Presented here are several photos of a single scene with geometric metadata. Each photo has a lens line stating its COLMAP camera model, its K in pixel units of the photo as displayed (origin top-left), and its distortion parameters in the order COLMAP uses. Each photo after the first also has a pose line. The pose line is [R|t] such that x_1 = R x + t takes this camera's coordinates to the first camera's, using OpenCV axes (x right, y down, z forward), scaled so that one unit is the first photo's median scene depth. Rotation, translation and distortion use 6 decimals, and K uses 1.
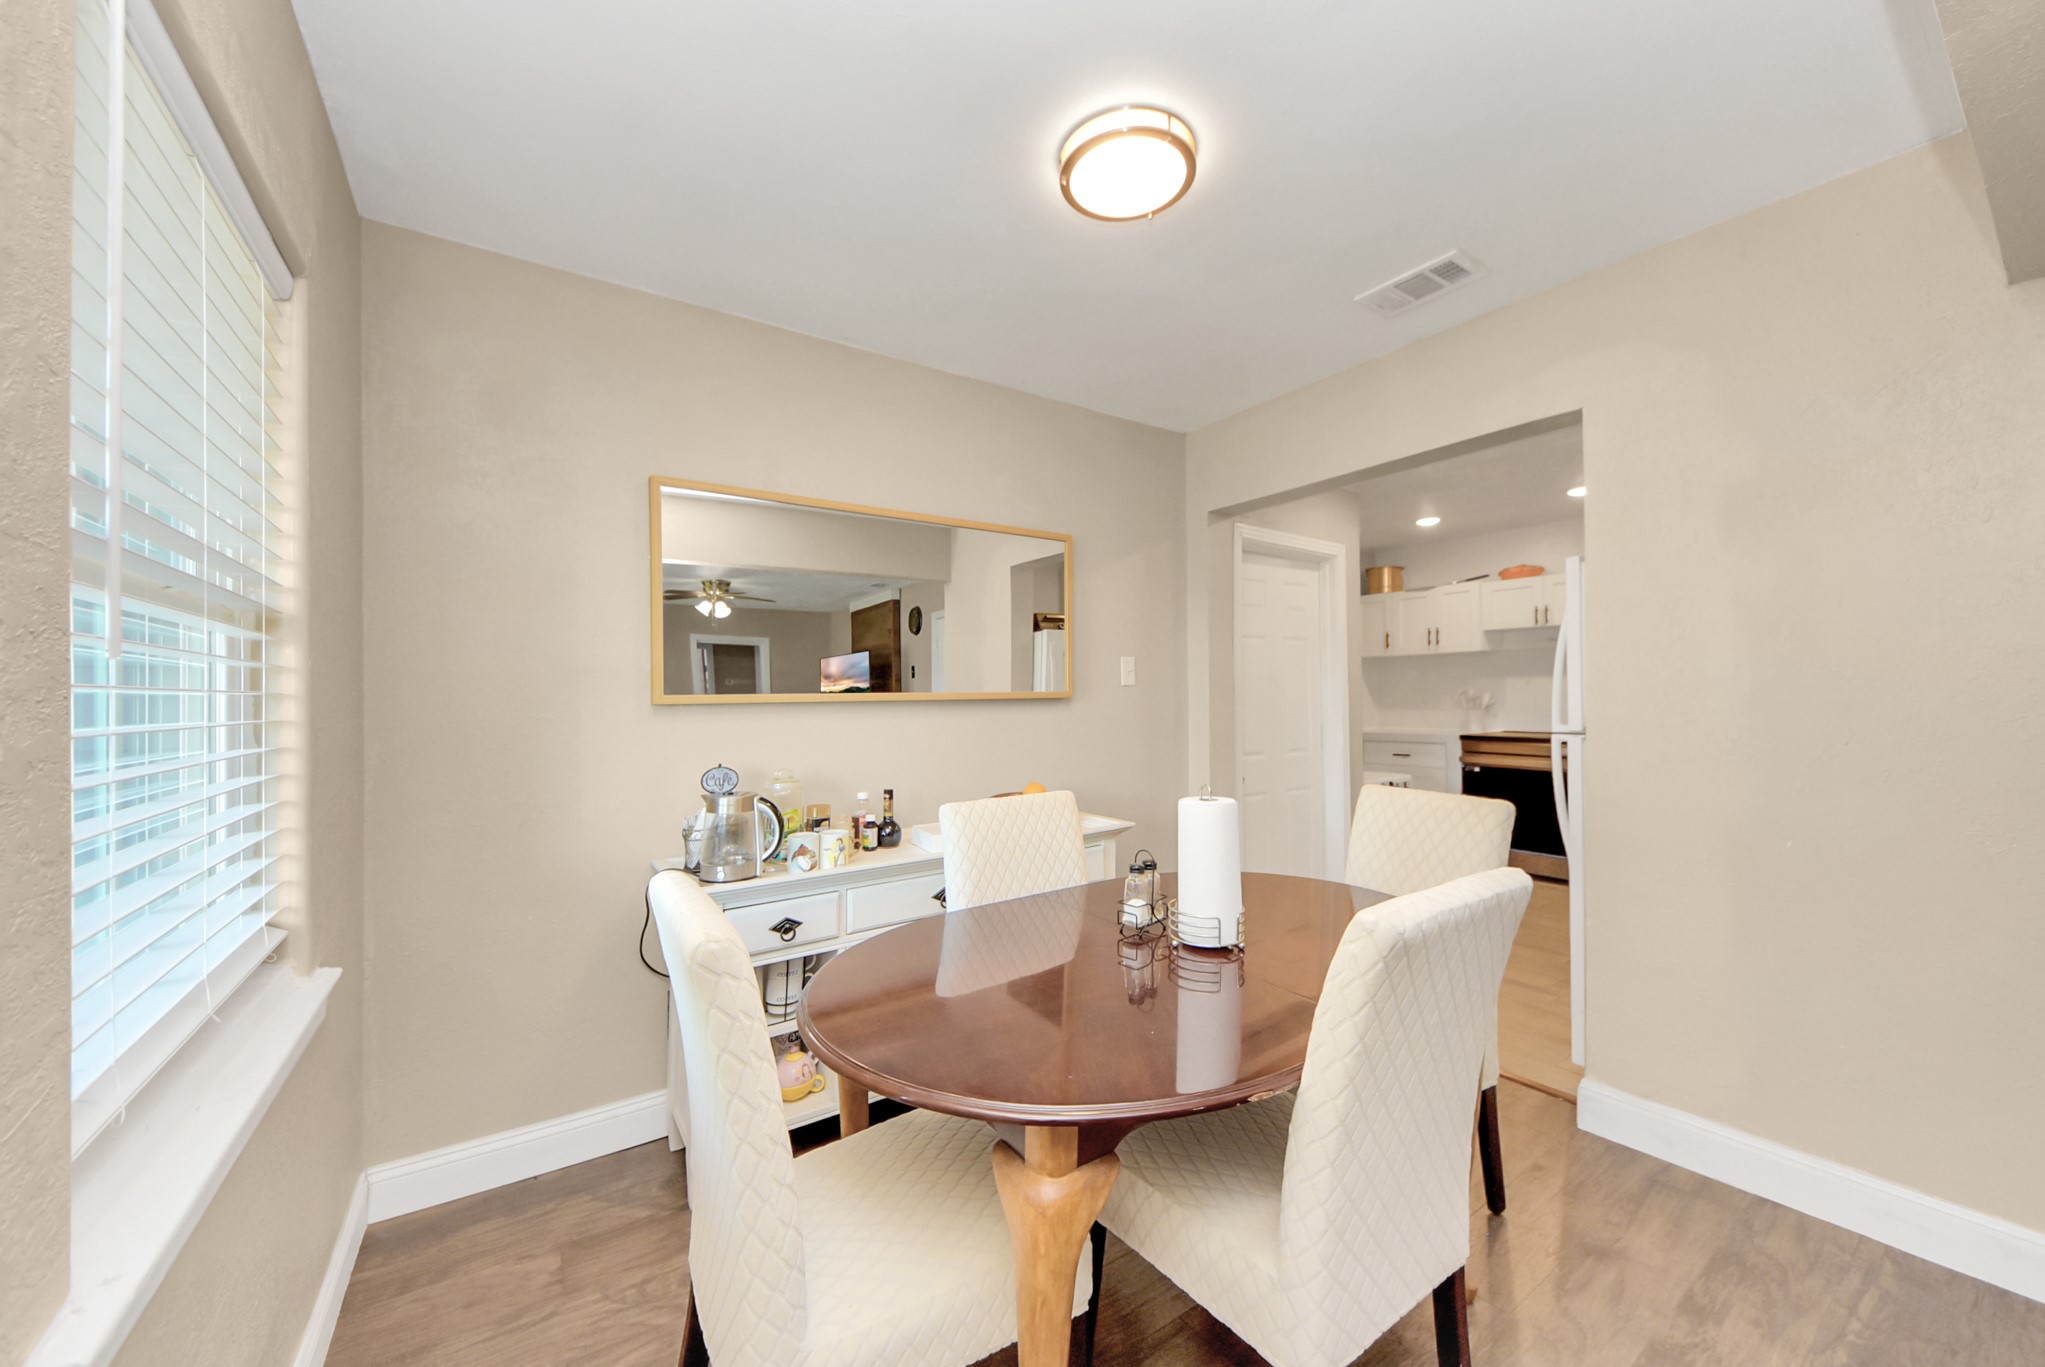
lens RADIAL K [[741.0, 0, 1036.9], [0, 741.0, 691.4], [0, 0, 1]] dist [-0.005485, -0.000215]
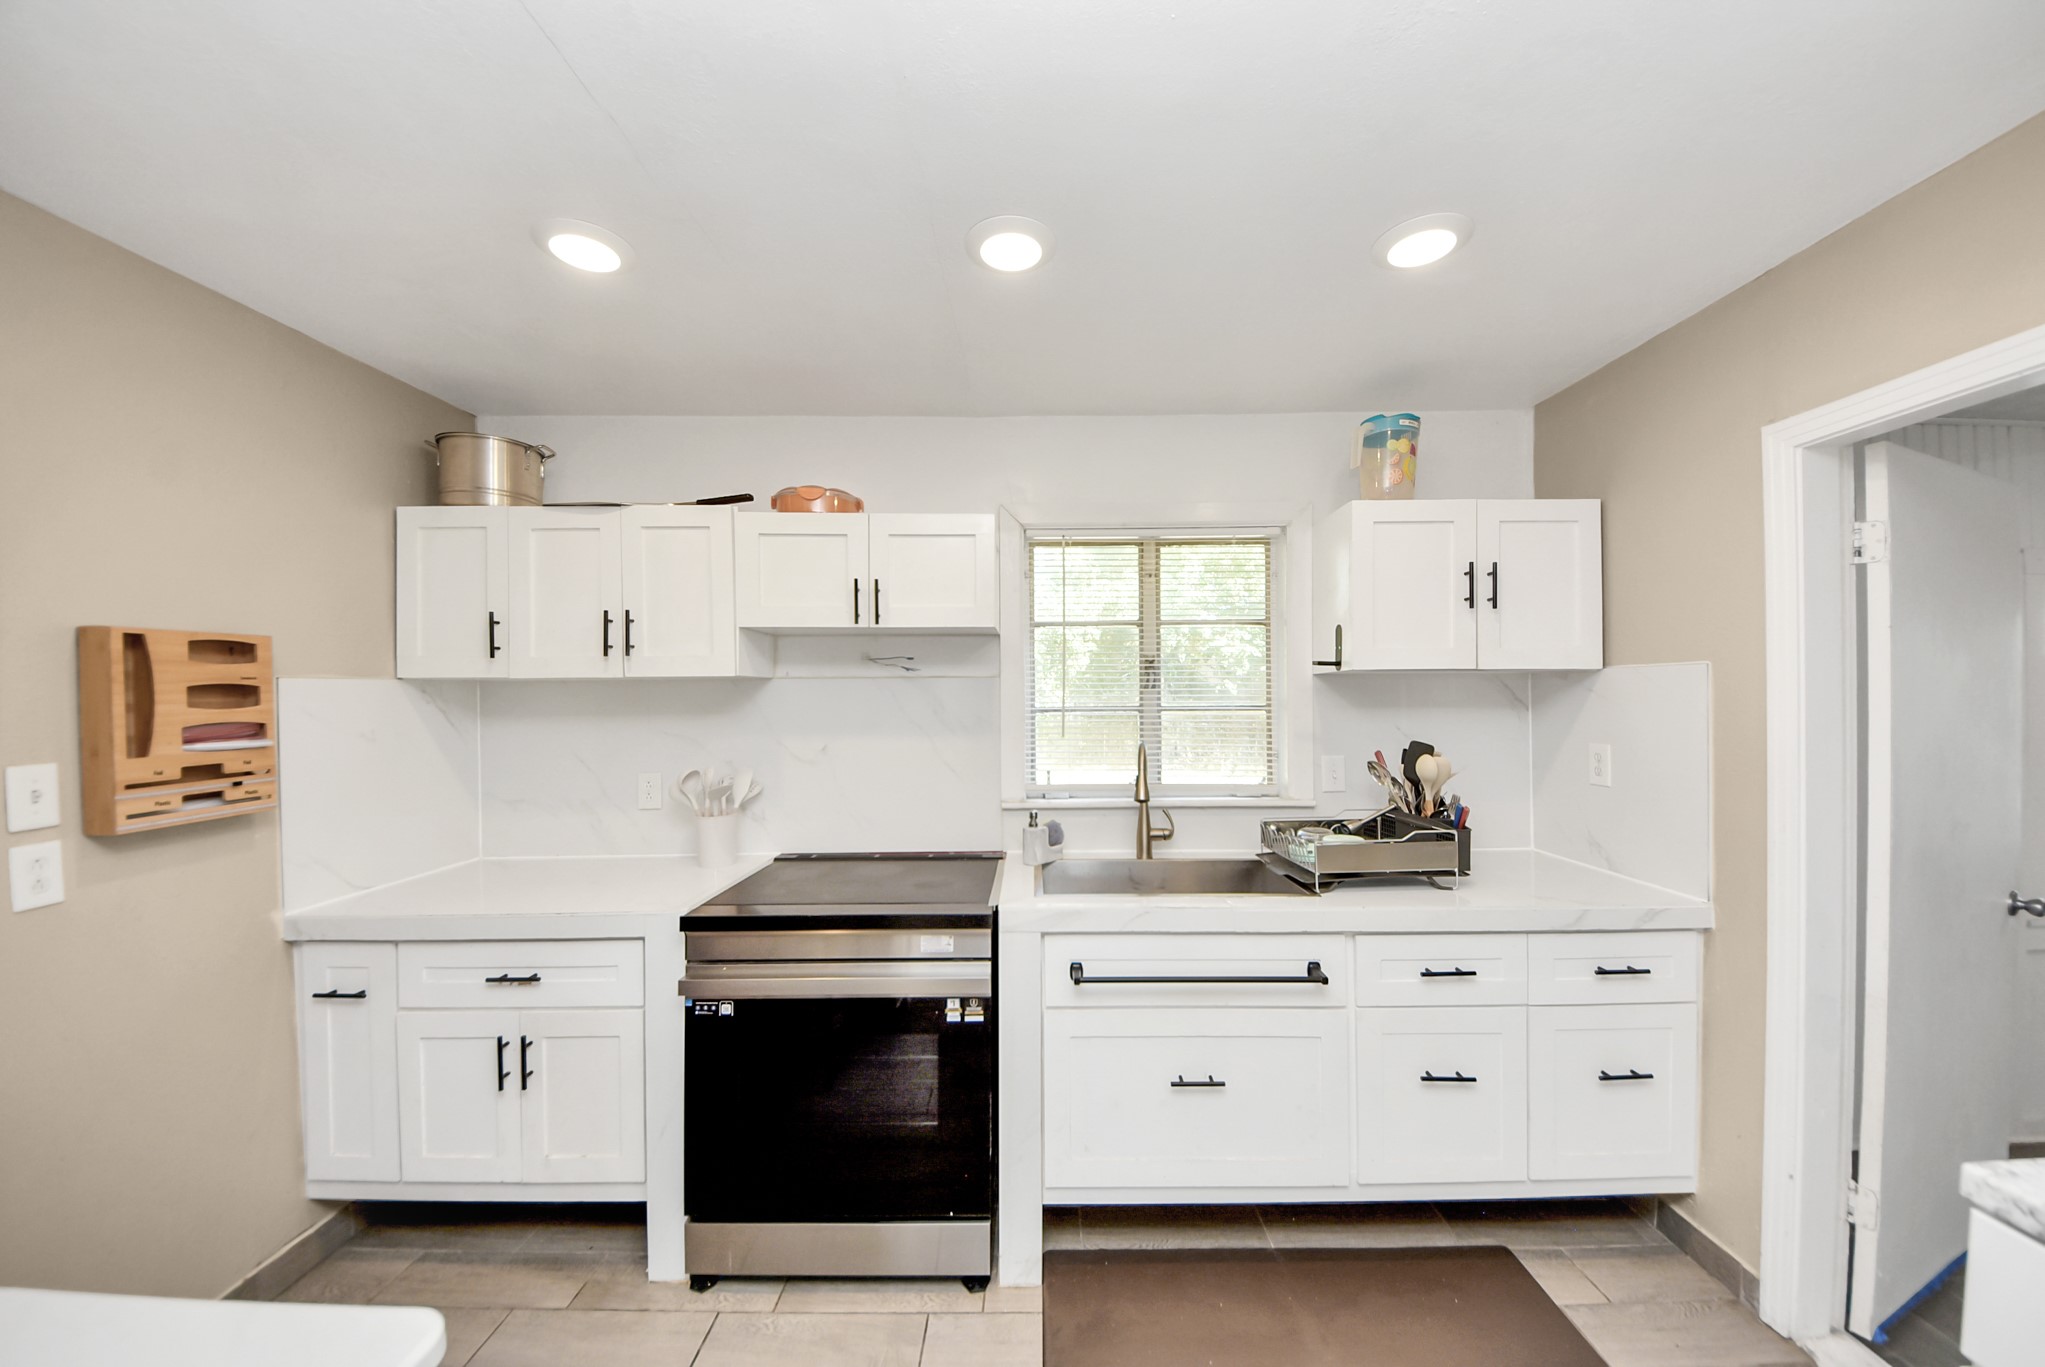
lens RADIAL K [[741.0, 0, 1020.4], [0, 741.0, 697.4], [0, 0, 1]] dist [-0.005485, -0.000215]
pose [[0.596393, 0.005938, 0.802671, 0.357408], [-0.001625, 0.999980, -0.006190, -0.039240], [-0.802691, 0.002388, 0.596390, 0.611988]]
